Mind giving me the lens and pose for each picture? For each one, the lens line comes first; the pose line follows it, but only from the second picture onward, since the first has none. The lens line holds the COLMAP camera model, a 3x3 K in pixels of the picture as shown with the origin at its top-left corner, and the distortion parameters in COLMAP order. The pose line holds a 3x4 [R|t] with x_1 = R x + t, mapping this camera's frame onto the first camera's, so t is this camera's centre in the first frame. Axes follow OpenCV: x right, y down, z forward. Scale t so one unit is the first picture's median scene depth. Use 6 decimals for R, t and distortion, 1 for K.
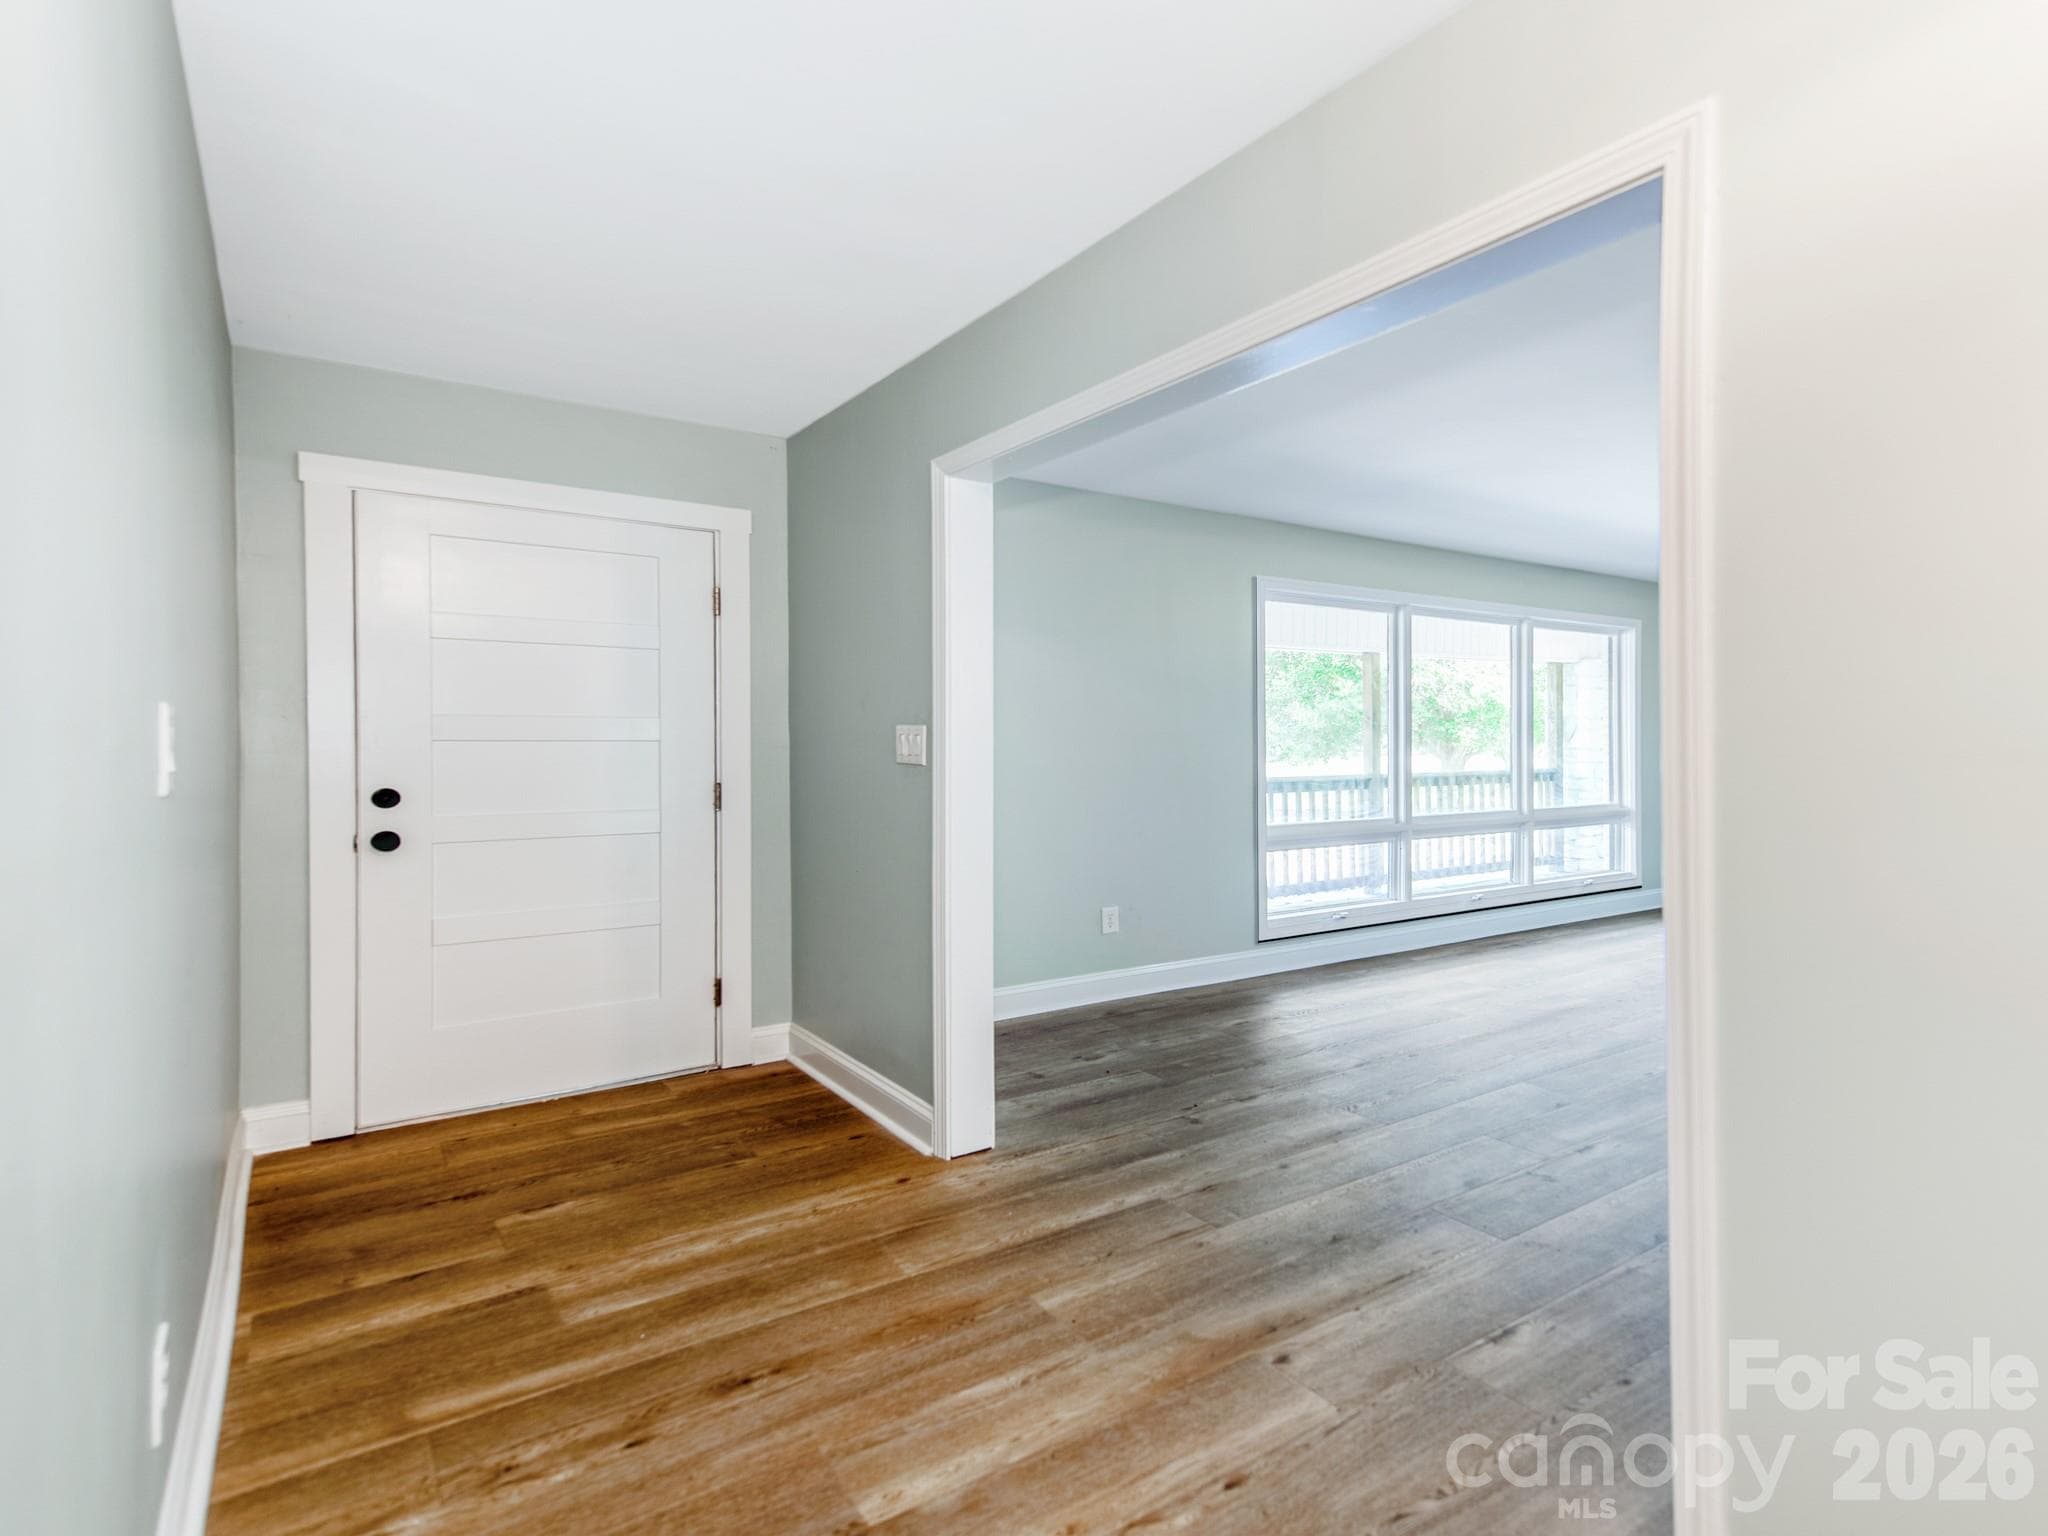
lens RADIAL K [[864.1, 0, 1025.1], [0, 864.1, 739.0], [0, 0, 1]] dist [-0.000323, -0.000118]
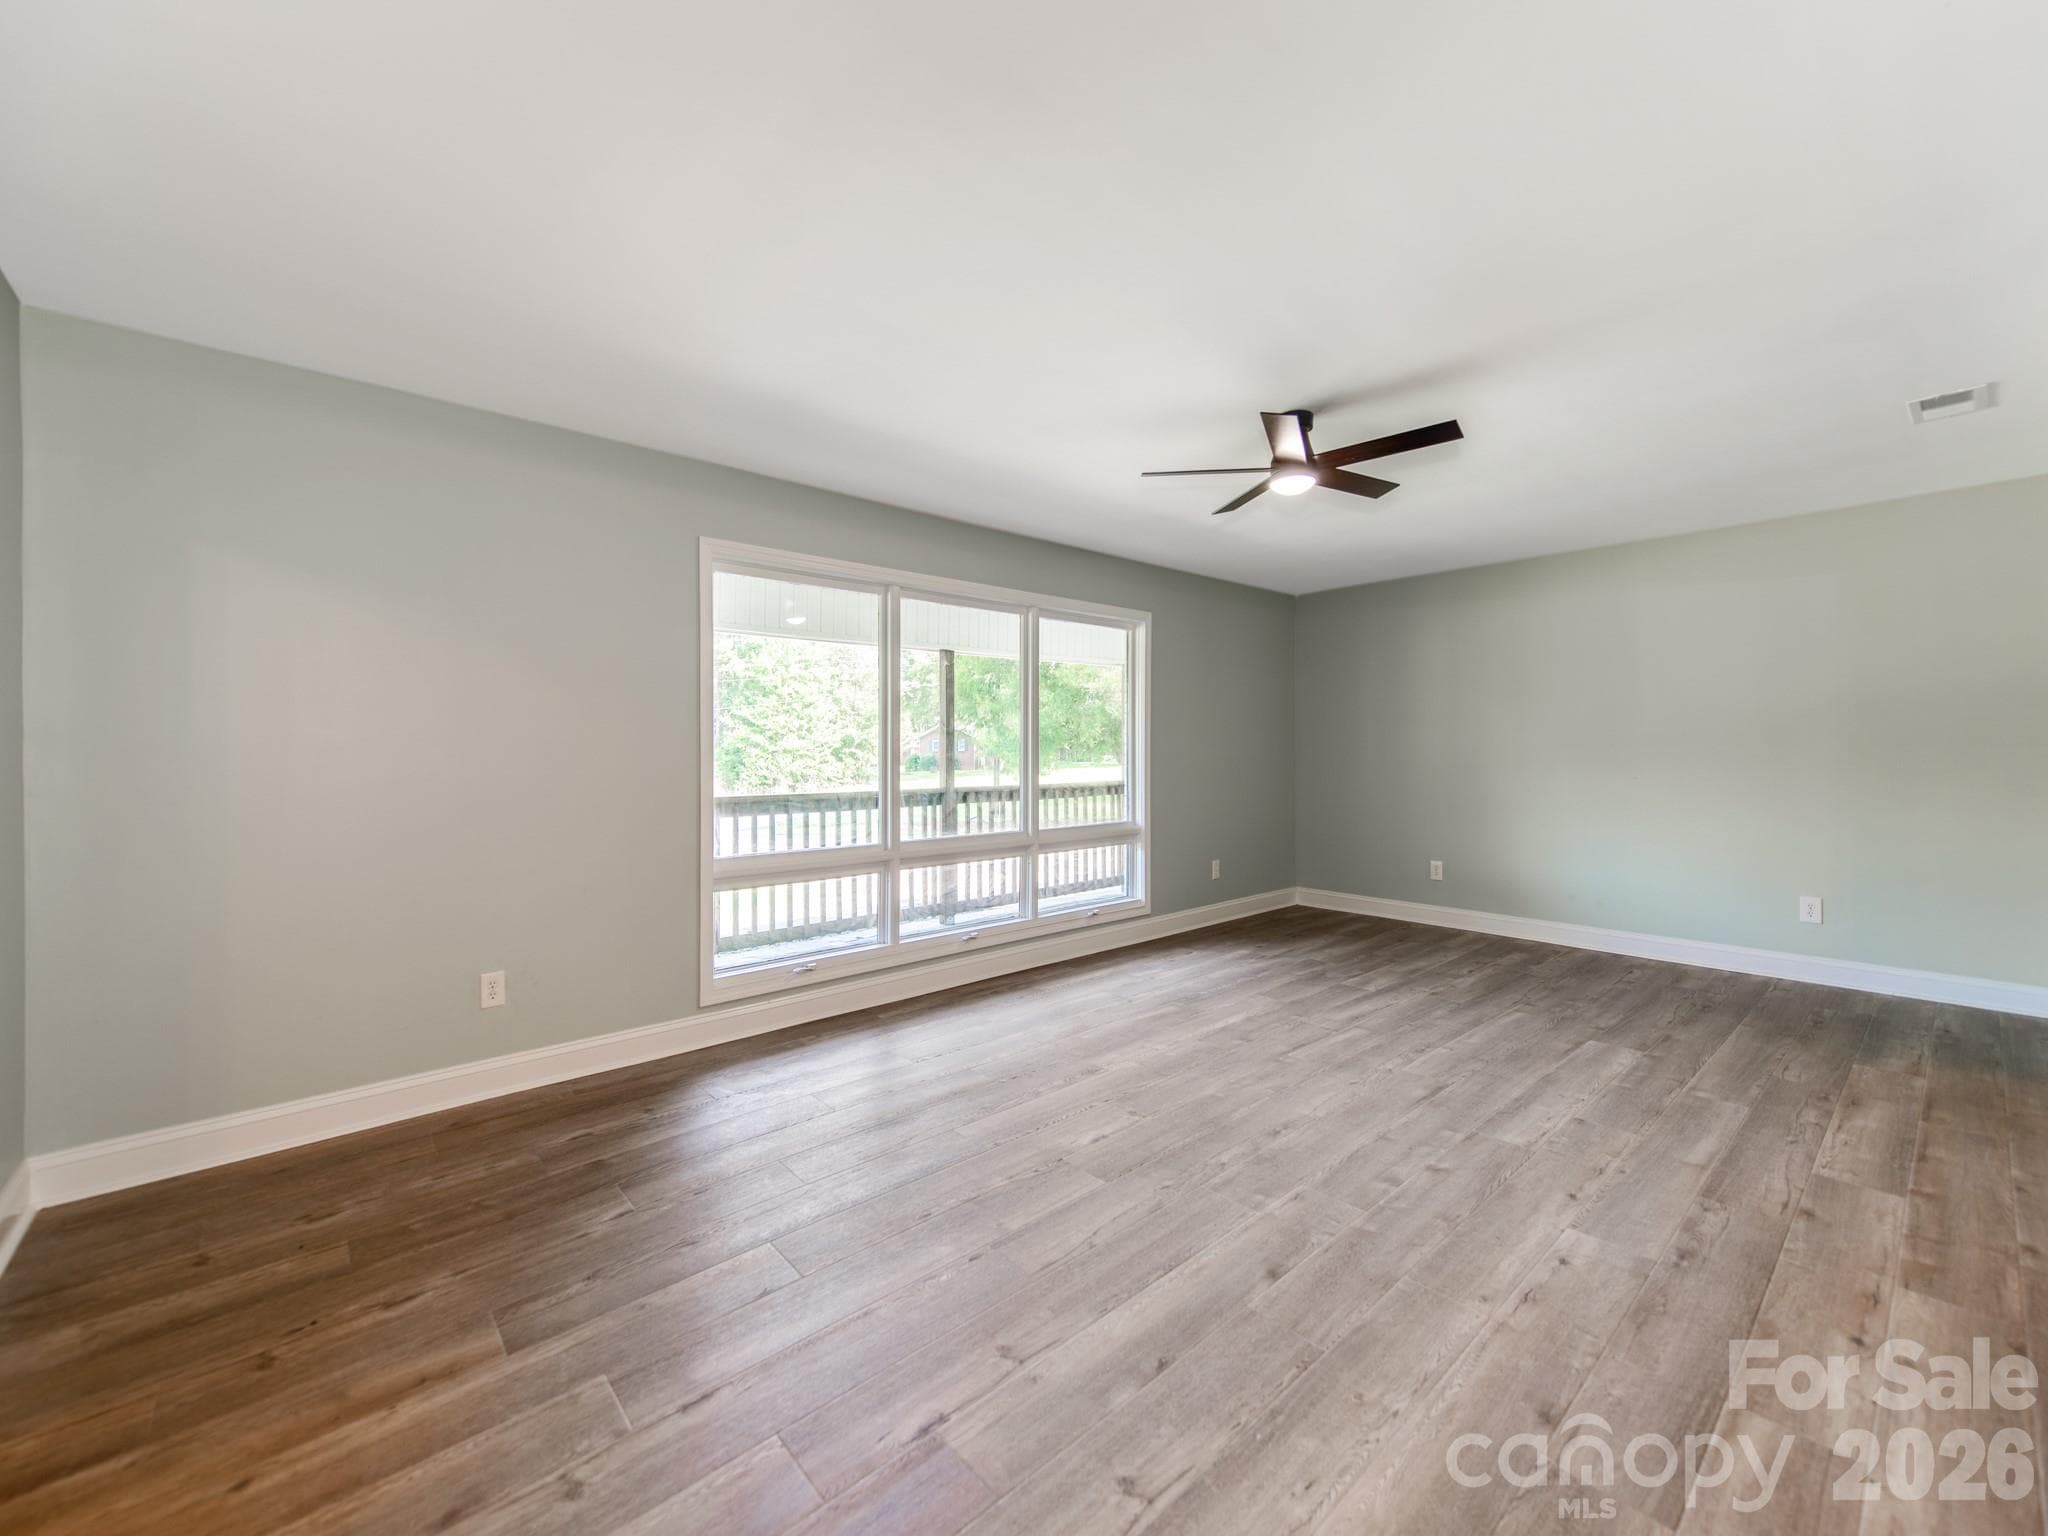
lens RADIAL K [[840.0, 0, 1035.4], [0, 840.0, 762.5], [0, 0, 1]] dist [-0.000784, -0.000414]
pose [[0.971427, 0.000217, 0.237339, 0.381557], [-0.004738, 0.999818, 0.018478, -0.001478], [-0.237292, -0.019074, 0.971251, 0.190159]]
